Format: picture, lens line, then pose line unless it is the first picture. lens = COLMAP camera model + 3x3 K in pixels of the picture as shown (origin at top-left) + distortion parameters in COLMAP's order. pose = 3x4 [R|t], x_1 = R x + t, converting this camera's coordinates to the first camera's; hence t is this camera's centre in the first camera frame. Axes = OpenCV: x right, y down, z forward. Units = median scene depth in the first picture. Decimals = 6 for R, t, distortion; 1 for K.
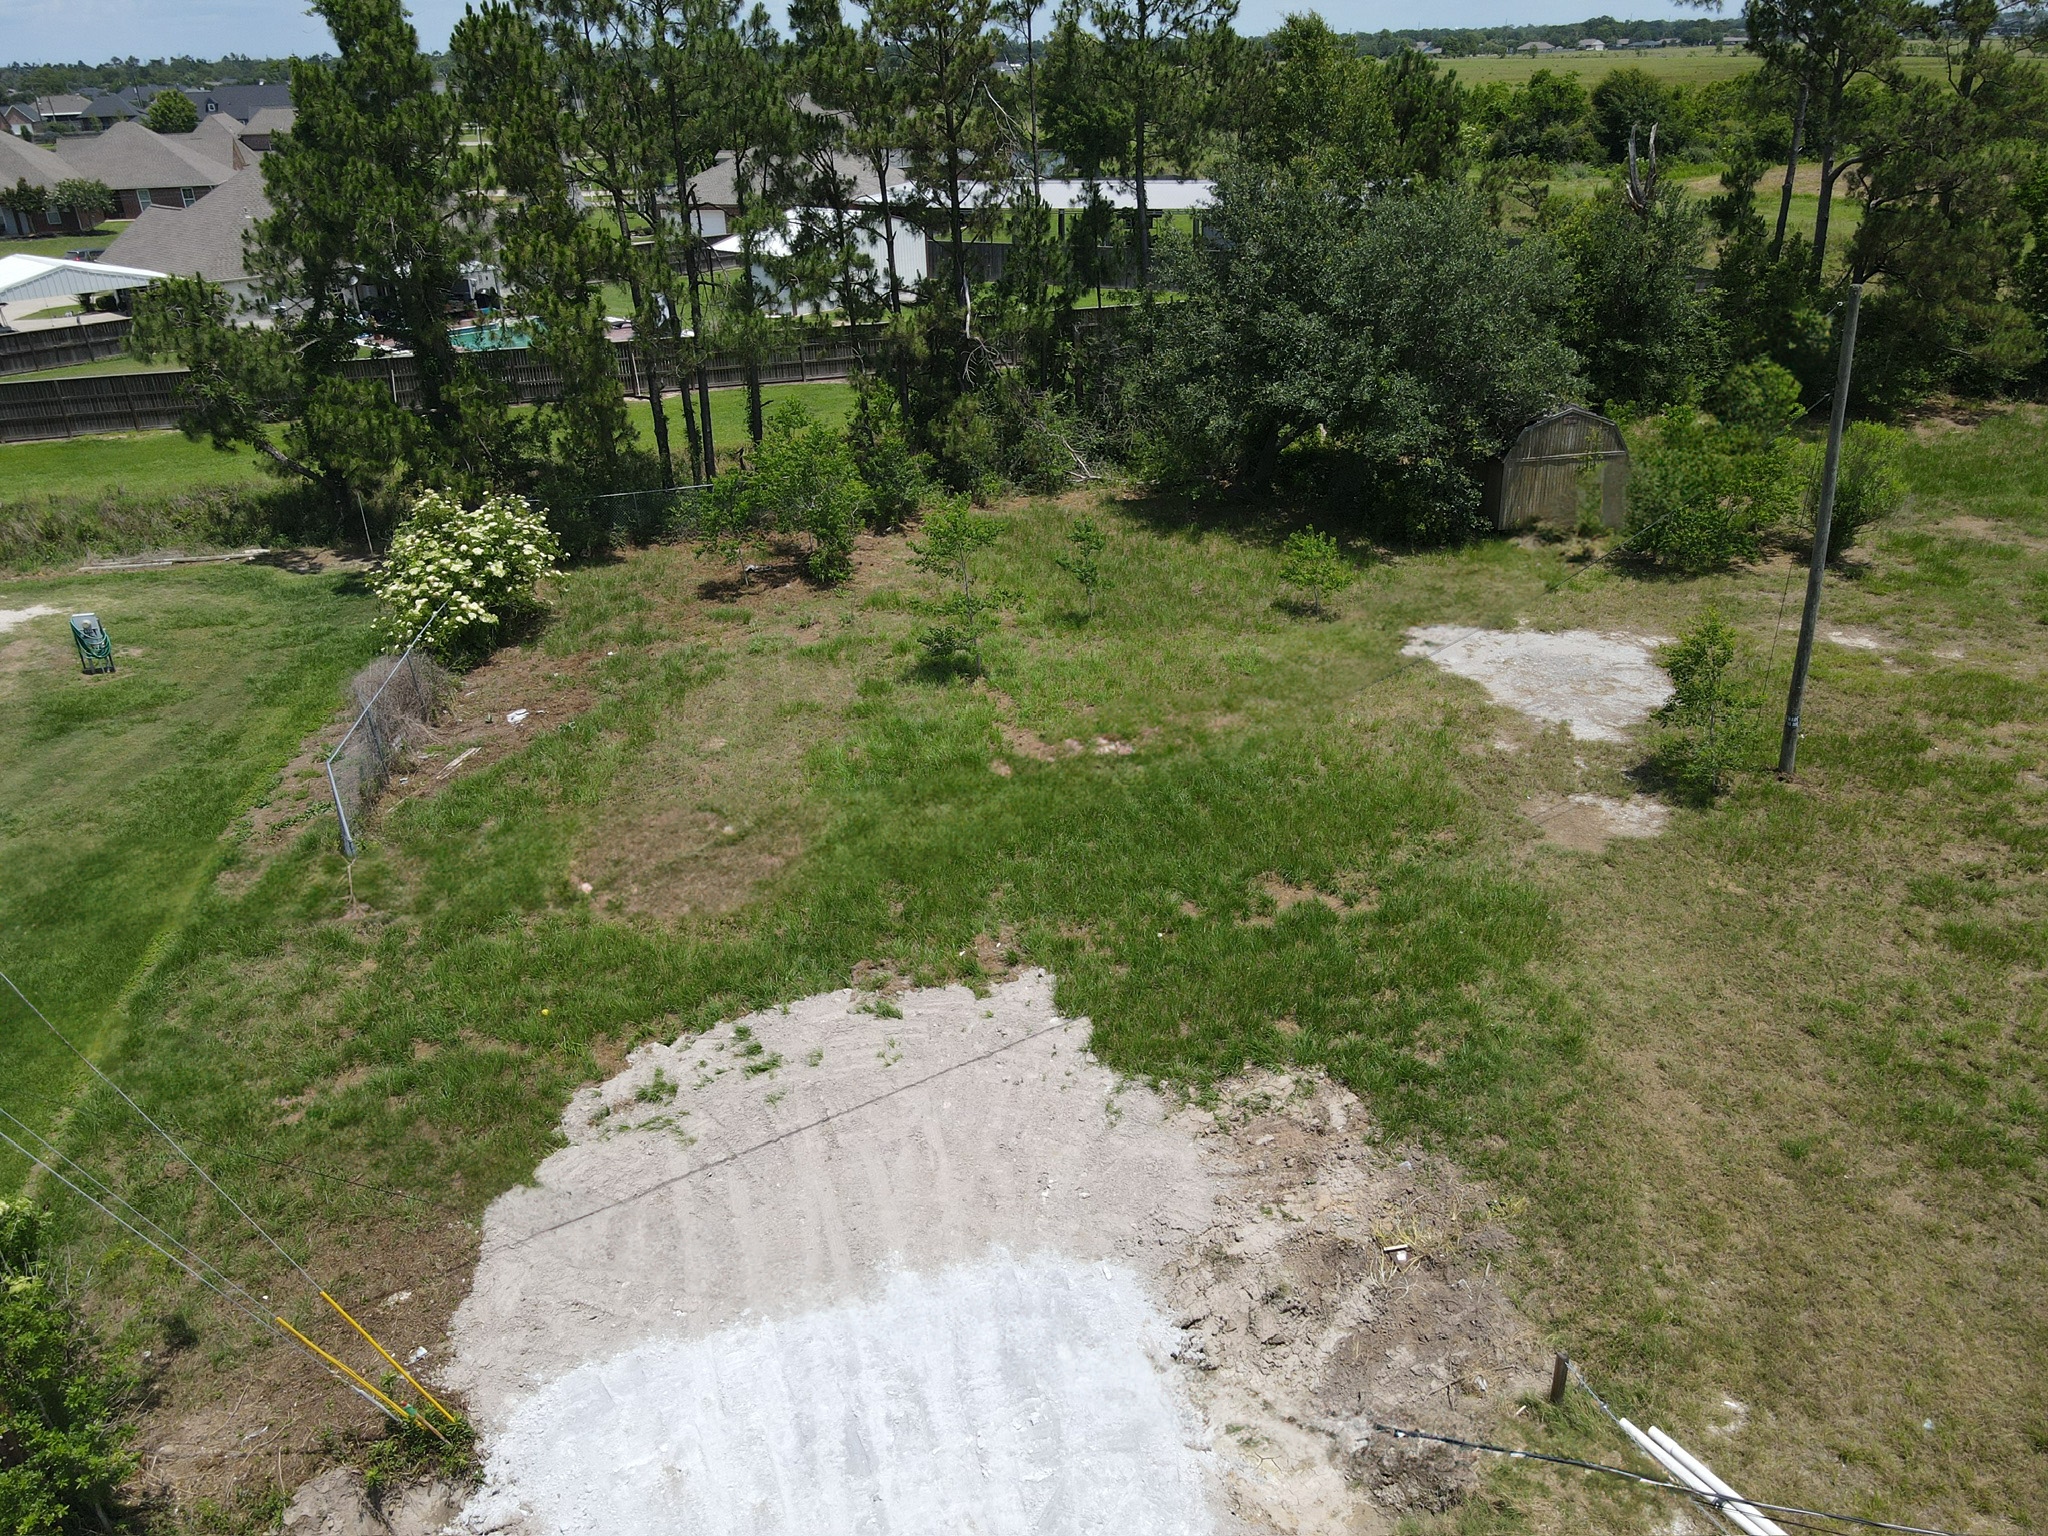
lens RADIAL K [[1497.5, 0, 1024.9], [0, 1497.5, 755.8], [0, 0, 1]] dist [0.007769, 0.018652]
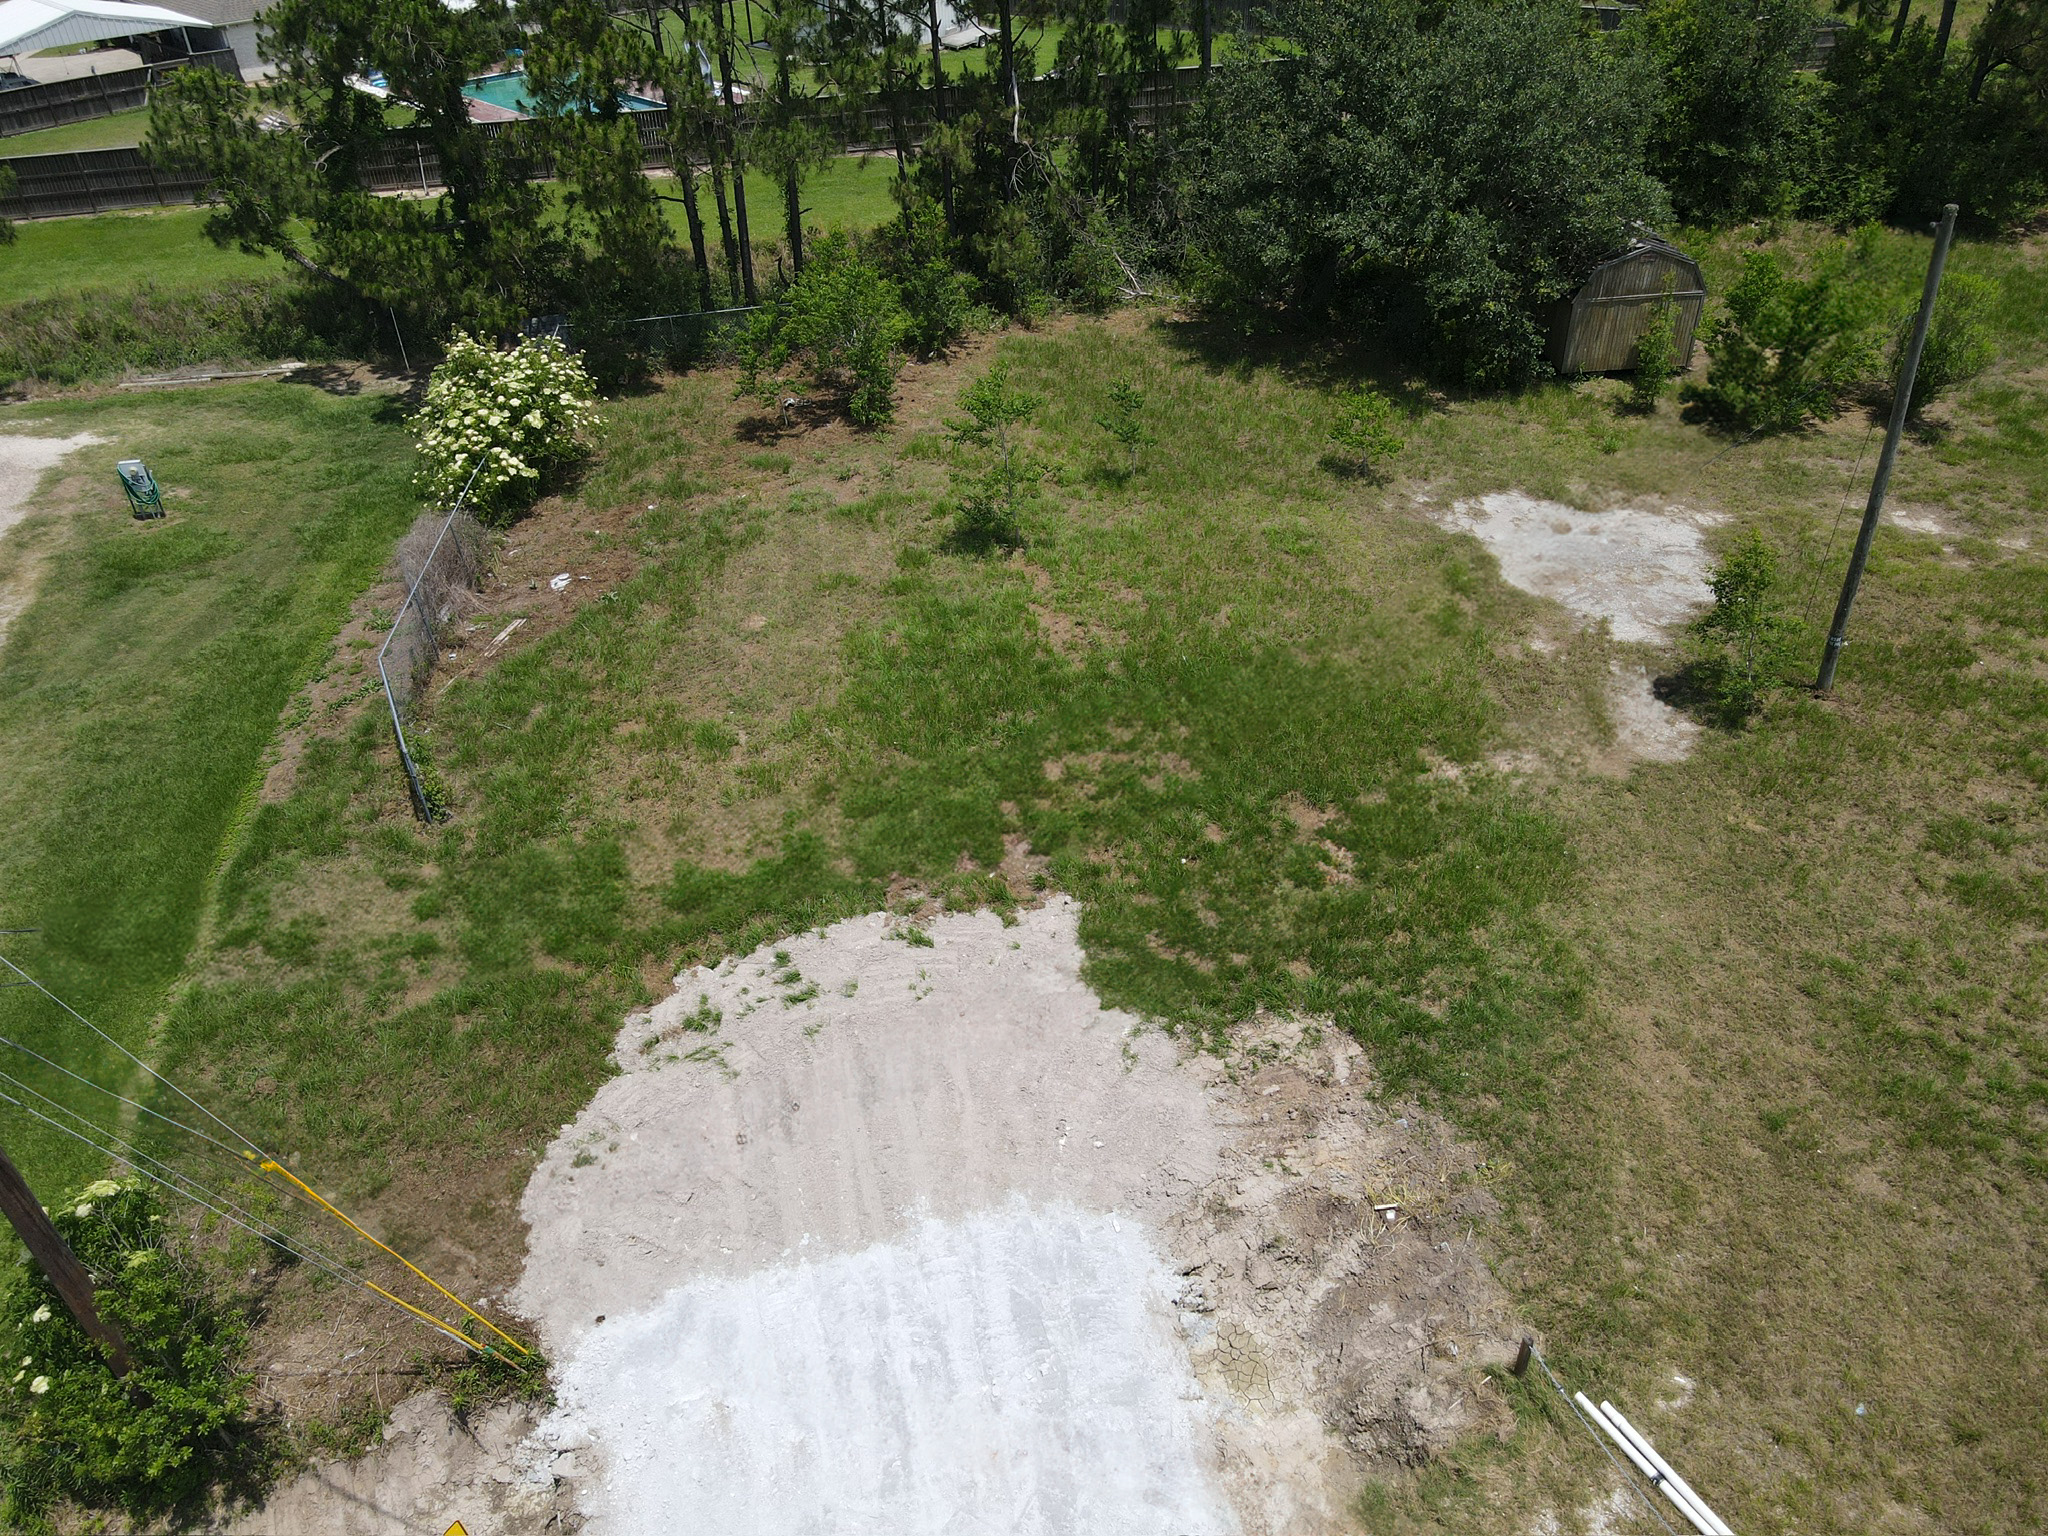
lens RADIAL K [[1497.5, 0, 1024.9], [0, 1497.5, 755.8], [0, 0, 1]] dist [0.007769, 0.018652]
pose [[0.999299, 0.022747, -0.029737, 0.010730], [-0.016960, 0.983132, 0.182109, -0.150526], [0.033378, -0.181477, 0.982829, -0.006530]]
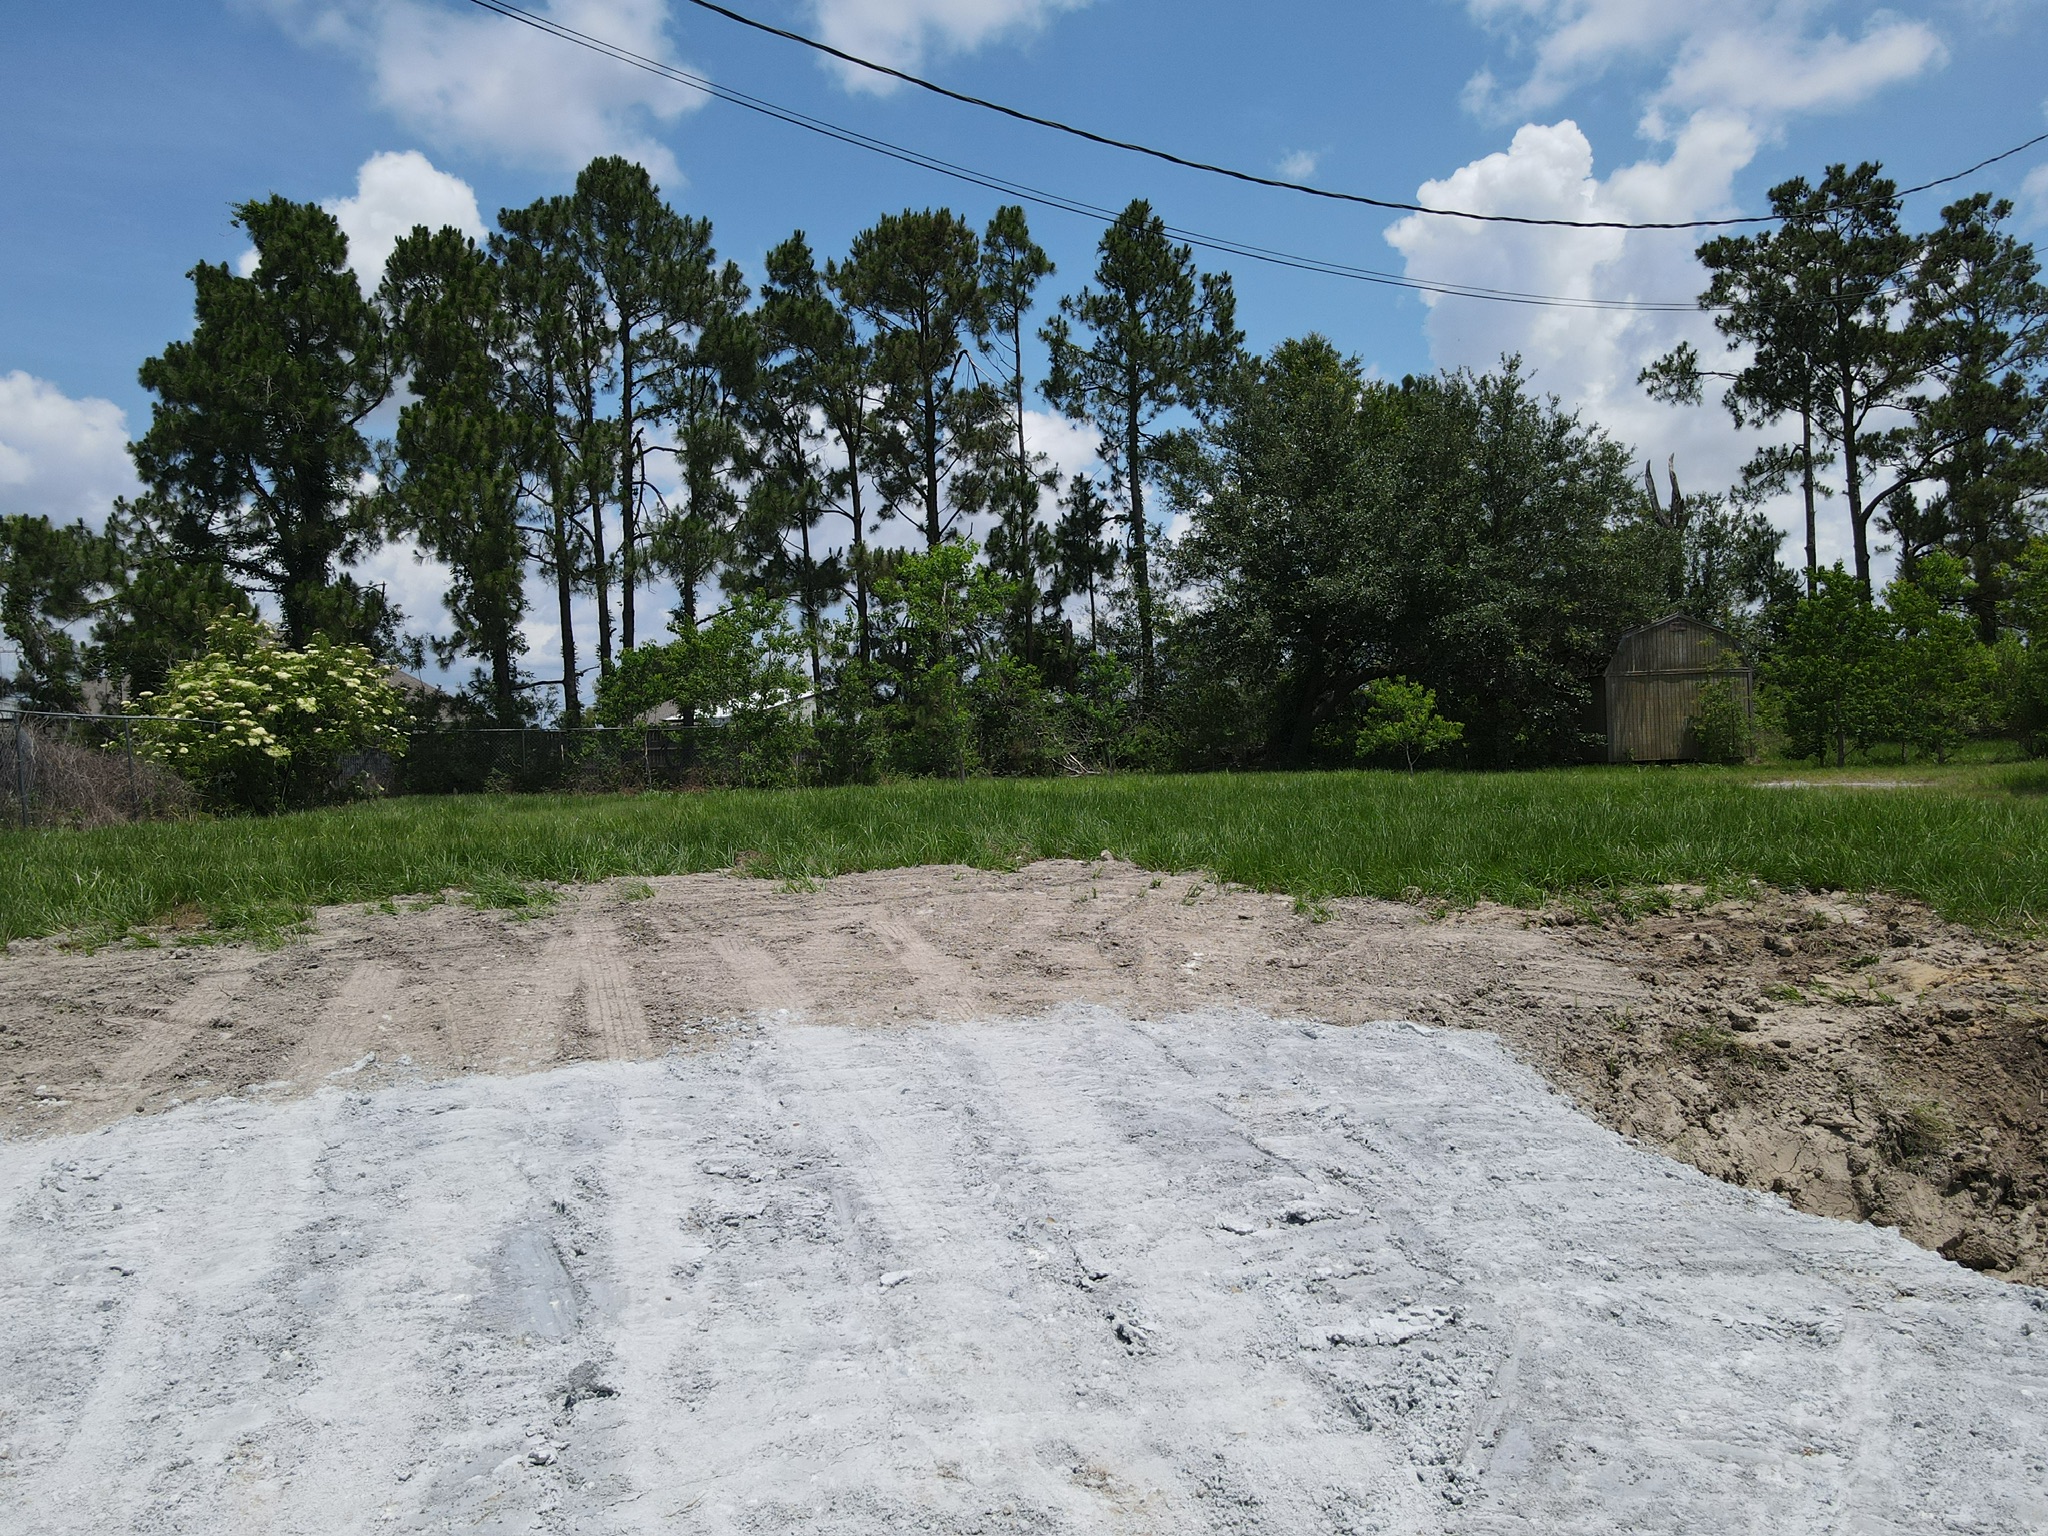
lens RADIAL K [[1495.4, 0, 1026.4], [0, 1495.4, 762.0], [0, 0, 1]] dist [0.008165, 0.011750]
pose [[0.999534, 0.007224, 0.029670, -0.033653], [0.005877, 0.907953, -0.419030, 0.346934], [-0.029966, 0.419009, 0.907487, 0.547312]]
